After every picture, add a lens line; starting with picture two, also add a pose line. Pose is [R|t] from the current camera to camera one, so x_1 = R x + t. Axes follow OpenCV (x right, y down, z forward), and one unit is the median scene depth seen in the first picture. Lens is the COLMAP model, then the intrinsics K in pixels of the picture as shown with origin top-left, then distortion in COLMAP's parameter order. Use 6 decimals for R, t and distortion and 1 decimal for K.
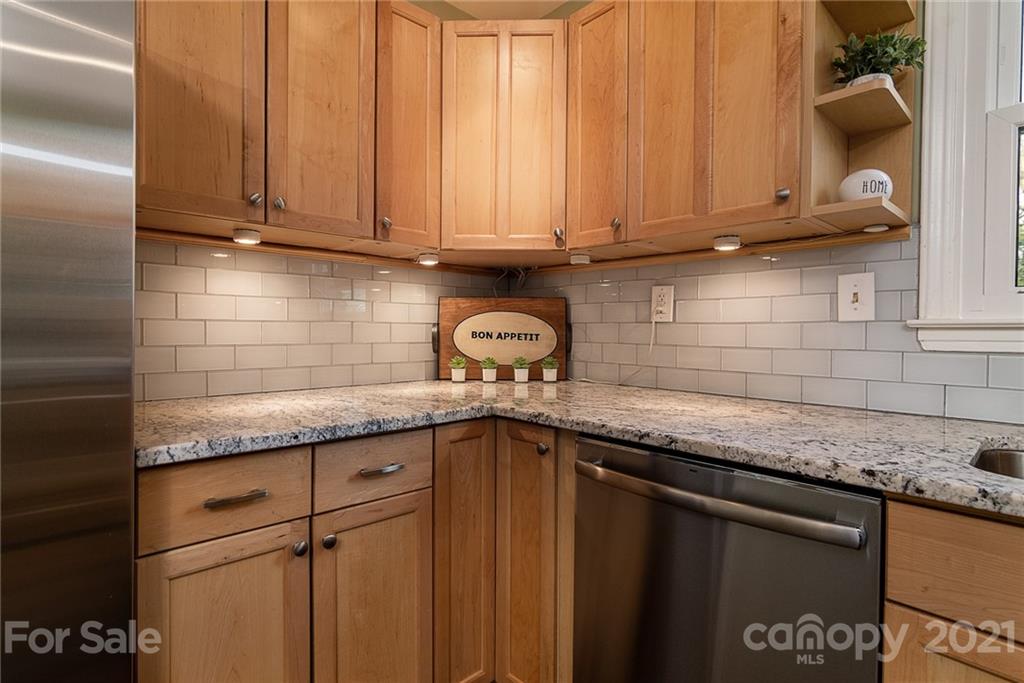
lens RADIAL K [[504.0, 0, 503.5], [0, 504.0, 336.7], [0, 0, 1]] dist [-0.002177, -0.001533]
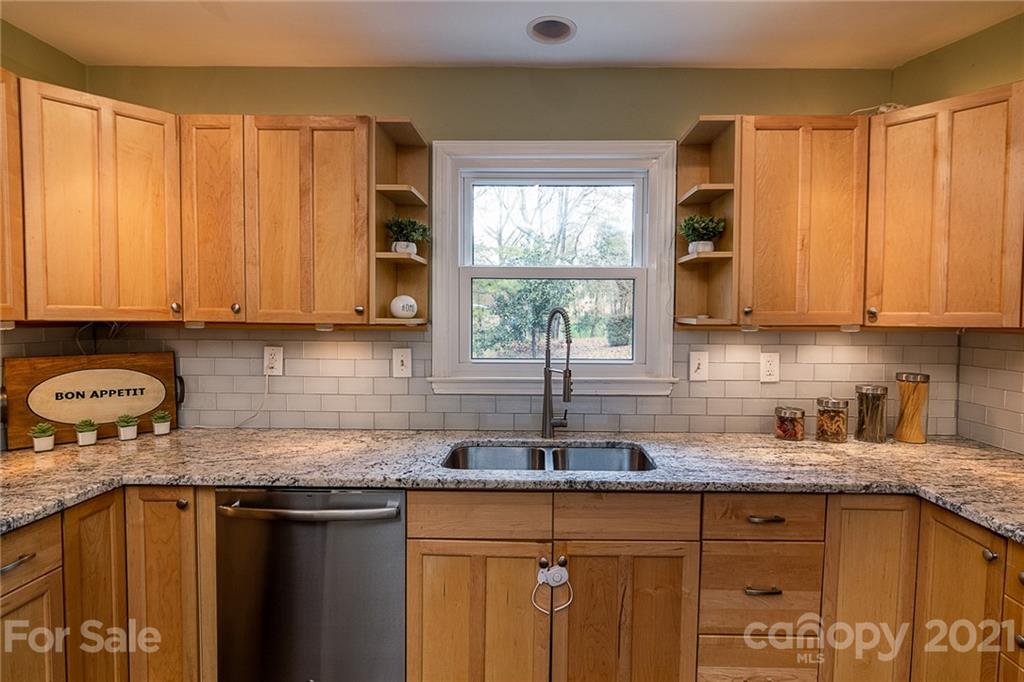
lens RADIAL K [[504.0, 0, 535.4], [0, 504.0, 341.2], [0, 0, 1]] dist [-0.002177, -0.001533]
pose [[0.676651, -0.029211, 0.735724, -0.210820], [0.007248, 0.999429, 0.033016, -0.191727], [-0.736268, -0.017008, 0.676476, -0.423311]]
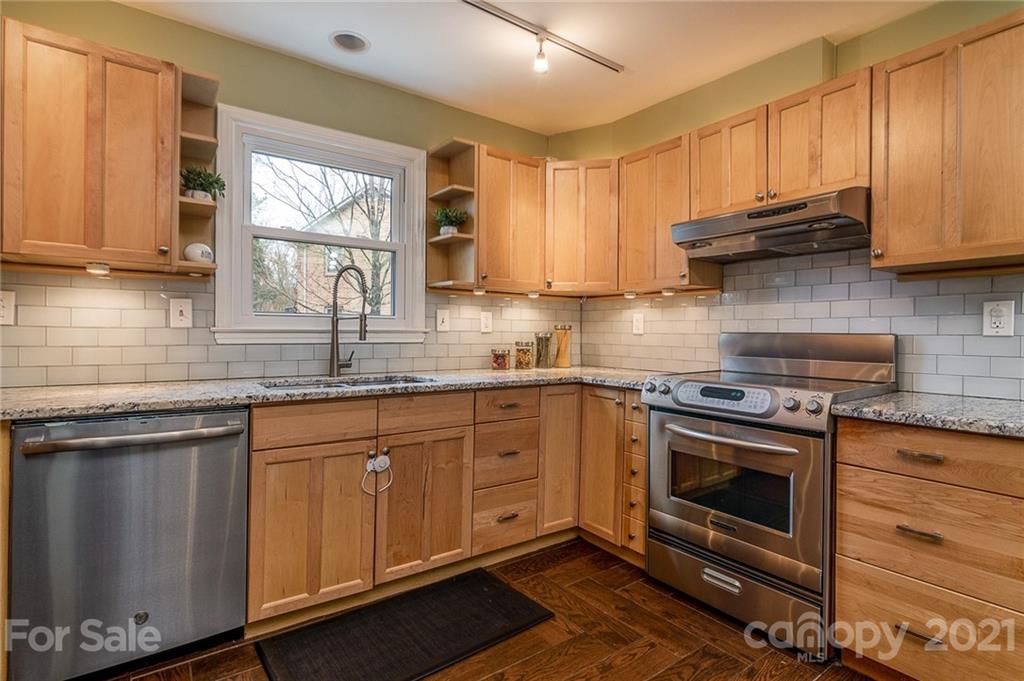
lens RADIAL K [[504.0, 0, 500.6], [0, 504.0, 331.3], [0, 0, 1]] dist [-0.002177, -0.001533]
pose [[0.114876, -0.000422, 0.993380, -0.777257], [0.006946, 0.999976, -0.000378, -0.009389], [-0.993356, 0.006944, 0.114877, -0.218586]]
